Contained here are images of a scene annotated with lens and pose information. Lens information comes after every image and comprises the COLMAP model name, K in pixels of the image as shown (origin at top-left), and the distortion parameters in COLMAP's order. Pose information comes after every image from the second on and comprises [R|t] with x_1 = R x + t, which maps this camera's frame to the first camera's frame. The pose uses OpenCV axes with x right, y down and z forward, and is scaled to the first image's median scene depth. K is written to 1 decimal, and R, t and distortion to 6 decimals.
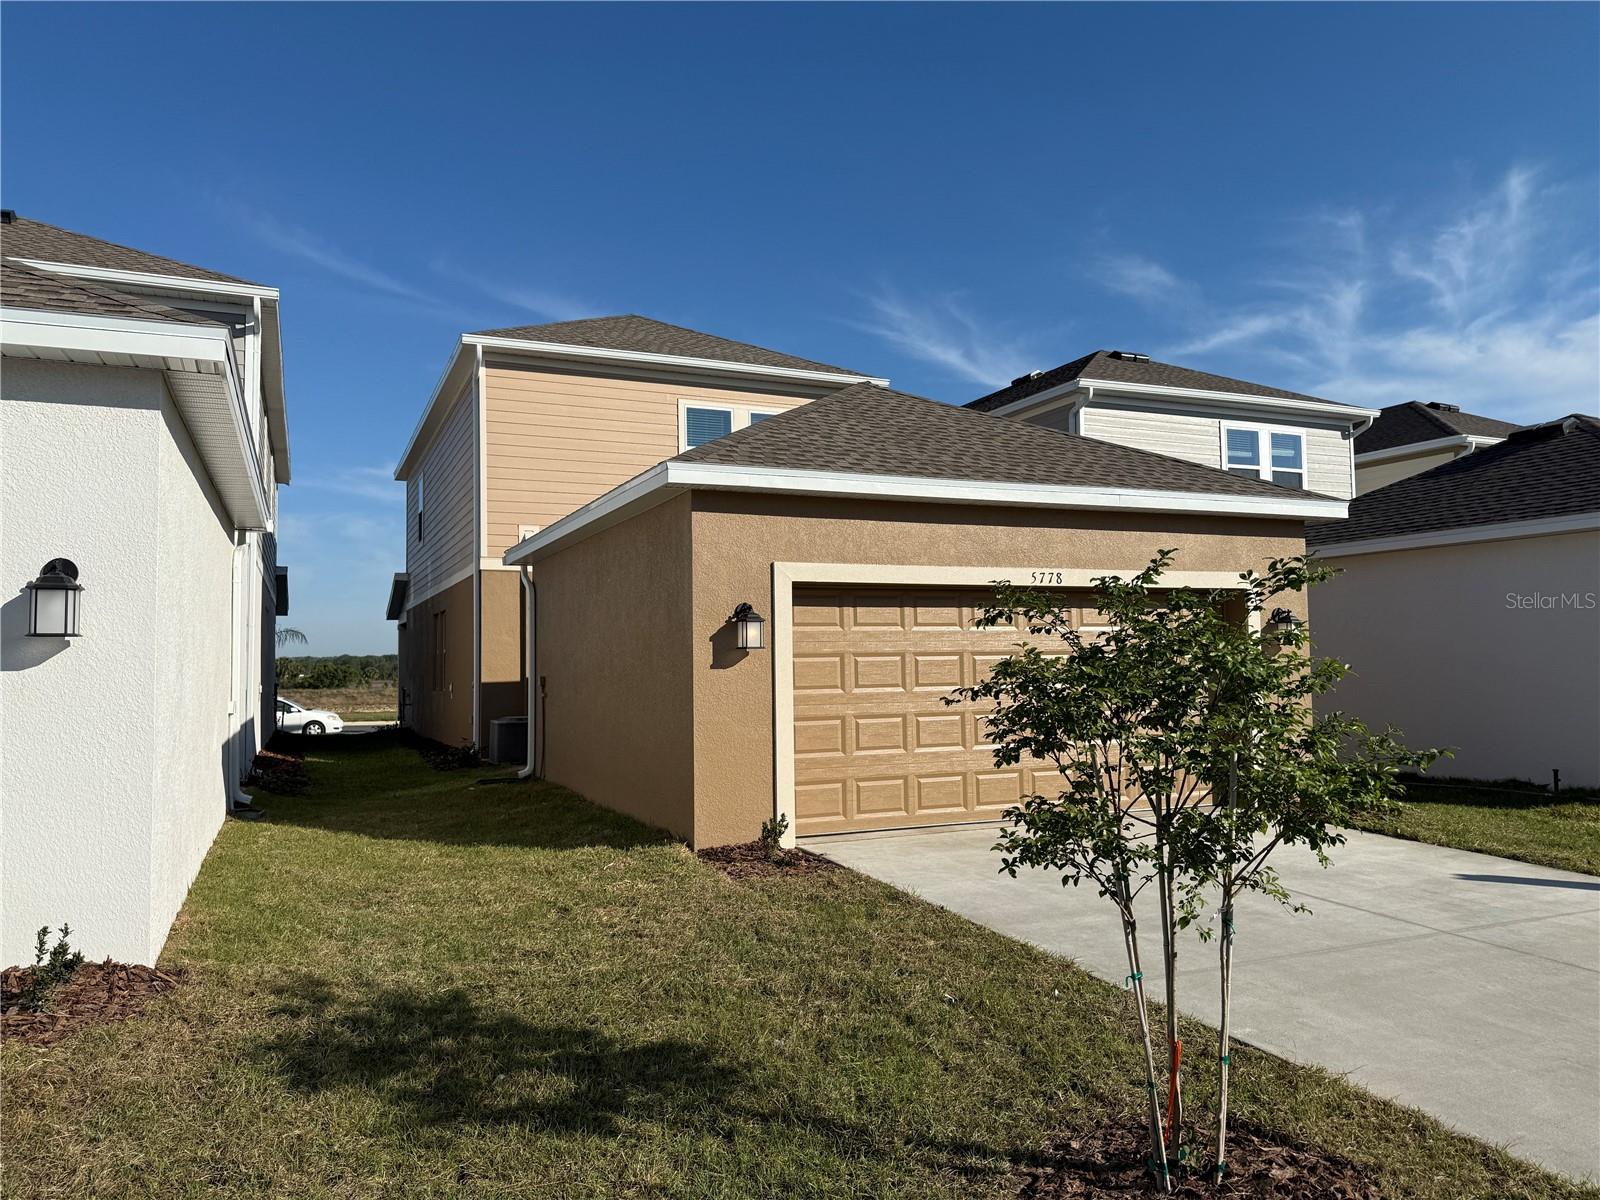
lens RADIAL K [[1131.4, 0, 800.0], [0, 1131.4, 600.0], [0, 0, 1]] dist [-0.001277, 0.004525]
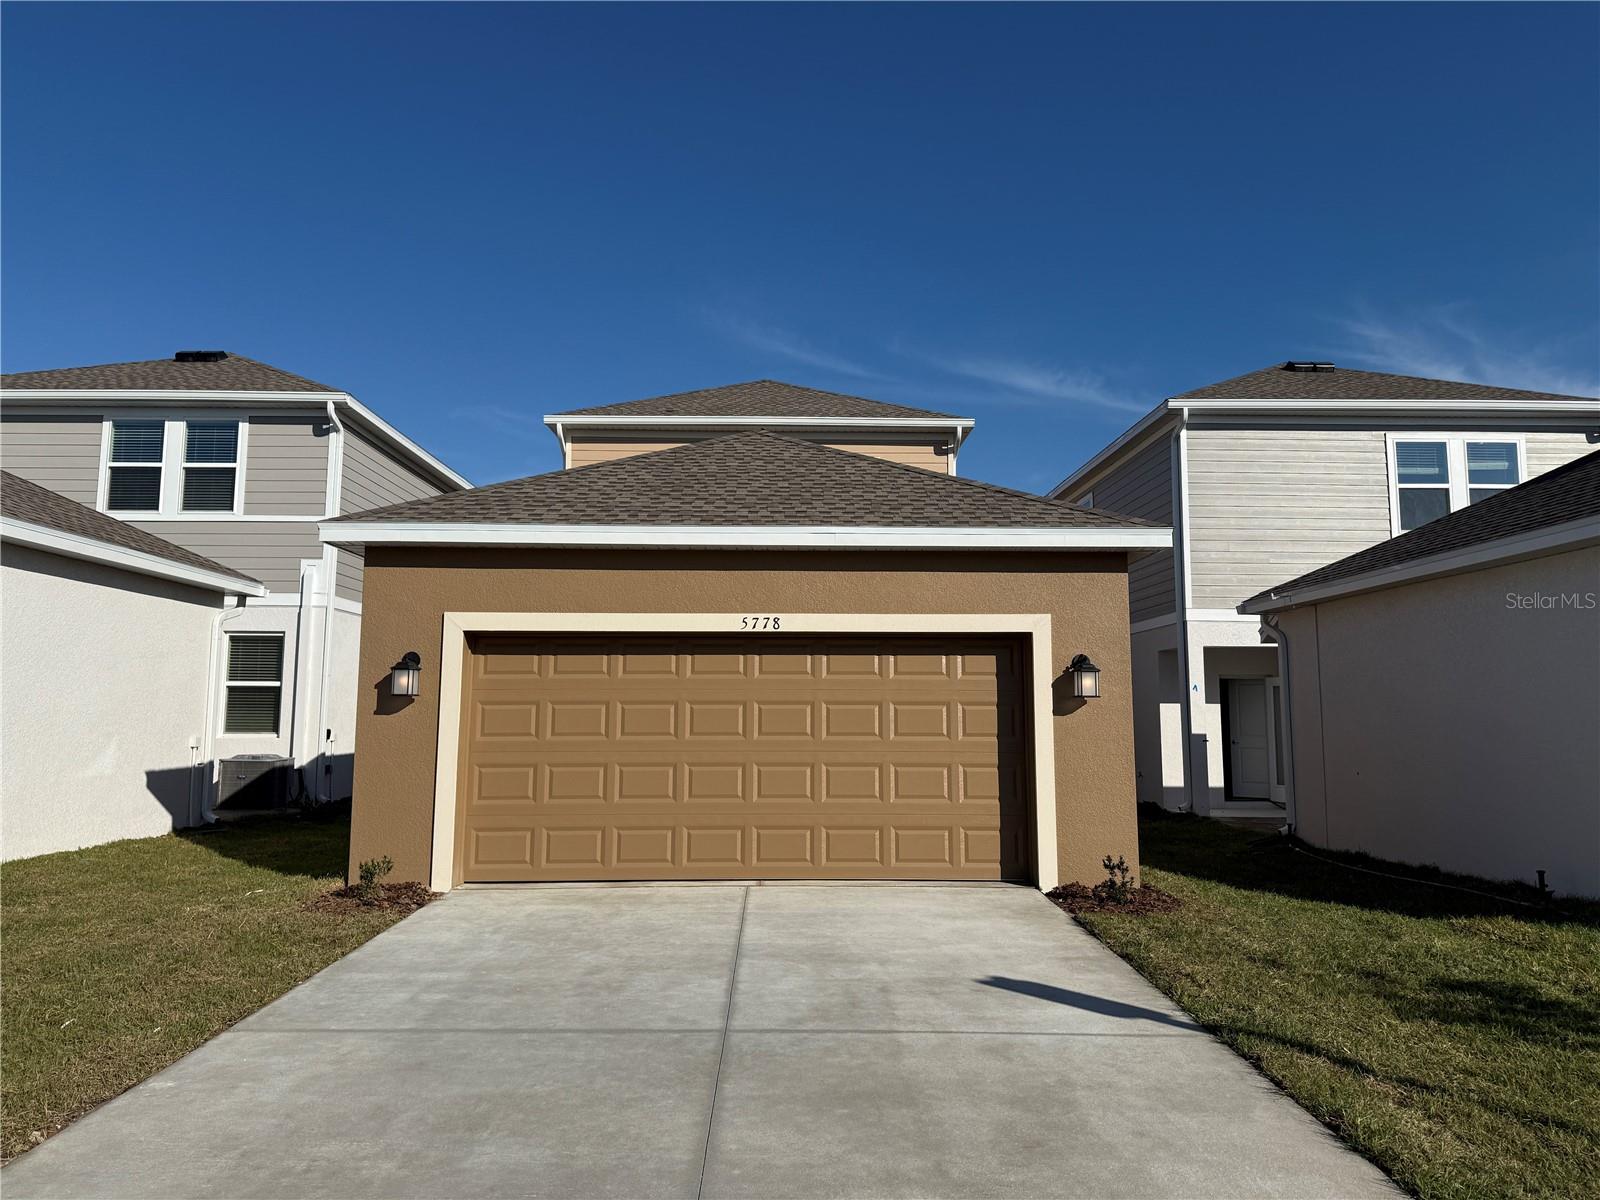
lens RADIAL K [[1091.6, 0, 803.1], [0, 1091.6, 636.7], [0, 0, 1]] dist [0.053730, -0.104335]
pose [[0.924825, -0.012688, -0.380182, 0.430866], [0.007894, 0.999868, -0.014168, 0.003730], [0.380312, 0.010102, 0.924803, 0.112097]]
